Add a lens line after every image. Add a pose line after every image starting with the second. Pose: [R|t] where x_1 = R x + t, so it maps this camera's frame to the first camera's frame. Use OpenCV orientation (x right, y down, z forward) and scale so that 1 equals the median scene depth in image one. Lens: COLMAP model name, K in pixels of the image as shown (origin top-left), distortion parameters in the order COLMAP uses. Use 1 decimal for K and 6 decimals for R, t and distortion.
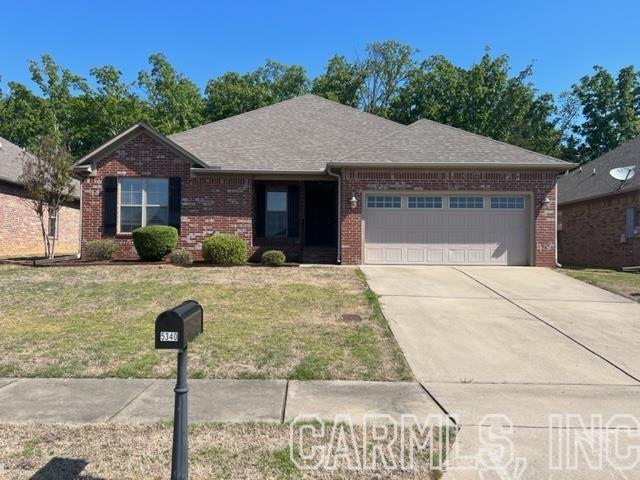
lens RADIAL K [[484.2, 0, 320.4], [0, 484.2, 236.5], [0, 0, 1]] dist [0.064515, -0.073941]
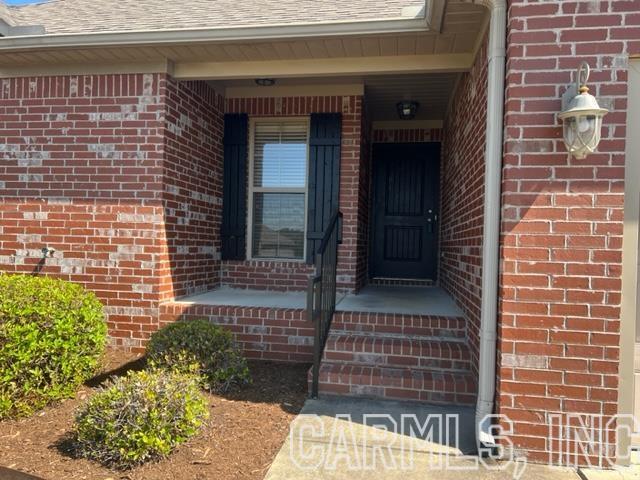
lens RADIAL K [[484.2, 0, 320.4], [0, 484.2, 236.5], [0, 0, 1]] dist [0.064515, -0.073941]
pose [[0.981558, 0.016169, -0.190481, 0.009009], [-0.011428, 0.999598, 0.025960, -0.031005], [0.190824, -0.023305, 0.981348, 0.764496]]
